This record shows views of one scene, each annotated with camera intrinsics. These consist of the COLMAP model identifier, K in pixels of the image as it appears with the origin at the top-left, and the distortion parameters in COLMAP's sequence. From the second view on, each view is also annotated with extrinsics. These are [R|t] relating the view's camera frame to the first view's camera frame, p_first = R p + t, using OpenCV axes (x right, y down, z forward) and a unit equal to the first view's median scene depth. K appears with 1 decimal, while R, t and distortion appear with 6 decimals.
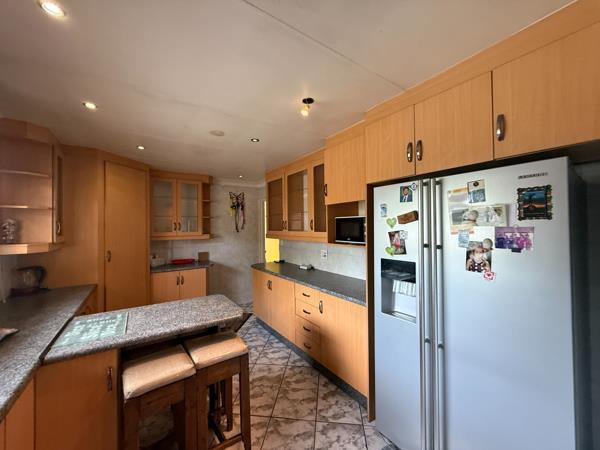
lens RADIAL K [[239.8, 0, 299.4], [0, 239.8, 224.9], [0, 0, 1]] dist [0.002612, 0.000365]
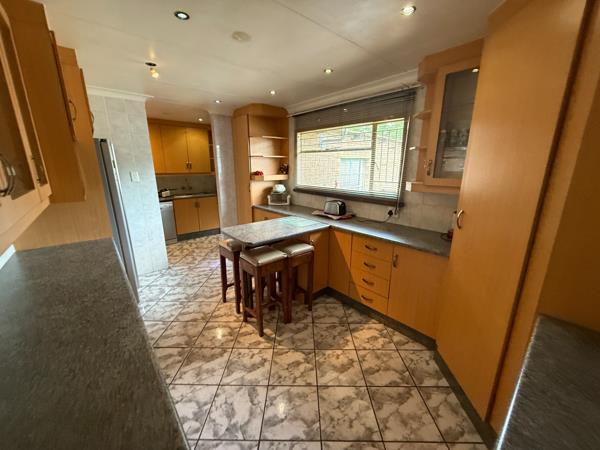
lens RADIAL K [[239.8, 0, 299.8], [0, 239.8, 225.2], [0, 0, 1]] dist [0.002612, 0.000365]
pose [[-0.993477, 0.036836, -0.107923, -0.414455], [0.009628, 0.970107, 0.242486, -0.004384], [0.113629, 0.239865, -0.964133, 1.841500]]
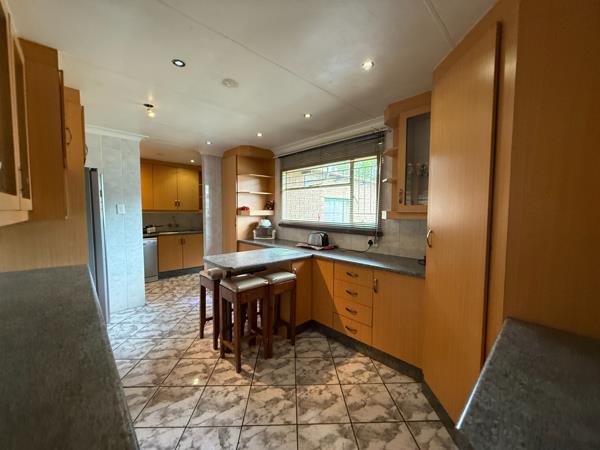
lens RADIAL K [[239.8, 0, 299.8], [0, 239.8, 225.1], [0, 0, 1]] dist [0.002612, 0.000365]
pose [[-0.987688, 0.013394, -0.155862, -0.441898], [0.004472, 0.998338, 0.057453, 0.068443], [0.156373, 0.056049, -0.986106, 1.884165]]
